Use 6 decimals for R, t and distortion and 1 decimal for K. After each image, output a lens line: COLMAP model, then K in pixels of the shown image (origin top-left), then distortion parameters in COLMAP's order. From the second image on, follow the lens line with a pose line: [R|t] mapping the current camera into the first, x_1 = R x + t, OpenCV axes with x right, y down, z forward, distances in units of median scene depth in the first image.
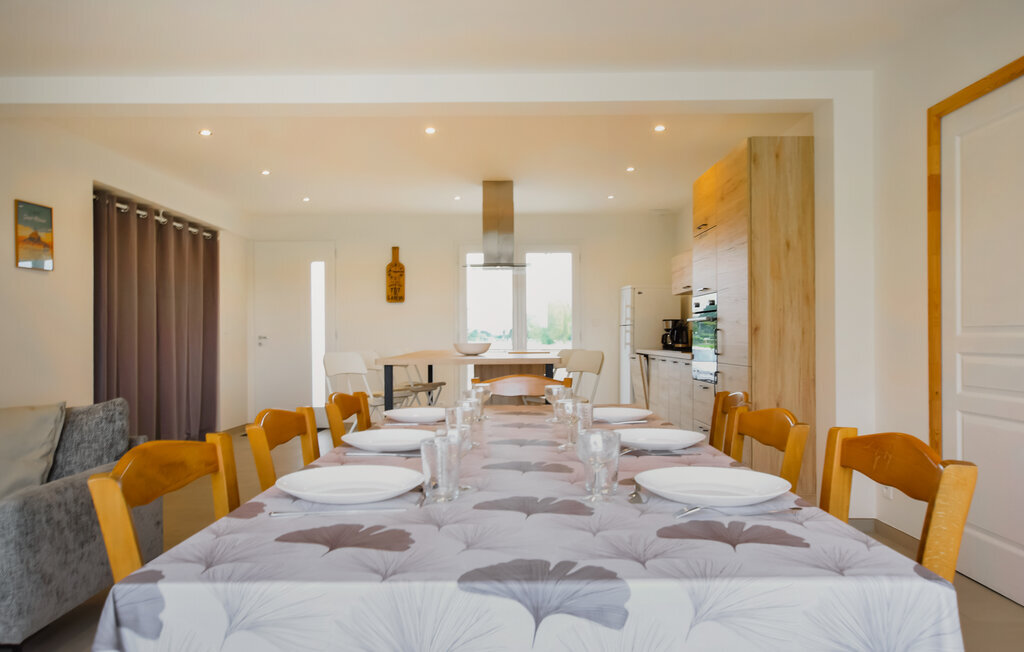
lens RADIAL K [[696.0, 0, 514.0], [0, 696.0, 339.2], [0, 0, 1]] dist [-0.001286, 0.000053]
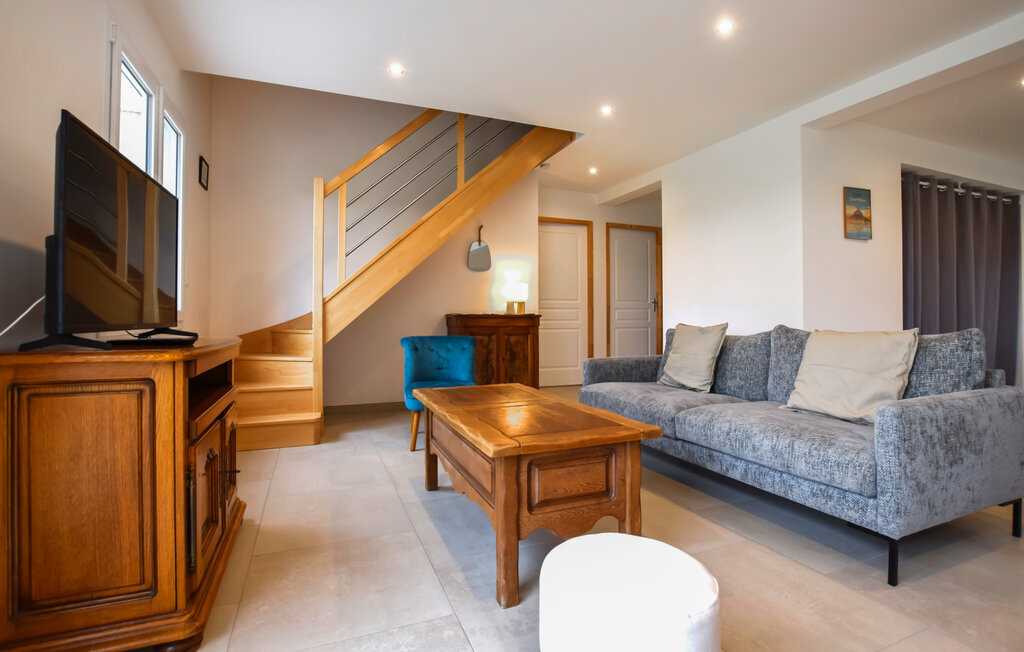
lens RADIAL K [[485.8, 0, 515.7], [0, 485.8, 312.1], [0, 0, 1]] dist [-0.001651, 0.000099]
pose [[0.379924, -0.007211, -0.924990, -0.182474], [0.008958, 0.999951, -0.004115, 0.062351], [0.924974, -0.006723, 0.379970, 0.127710]]
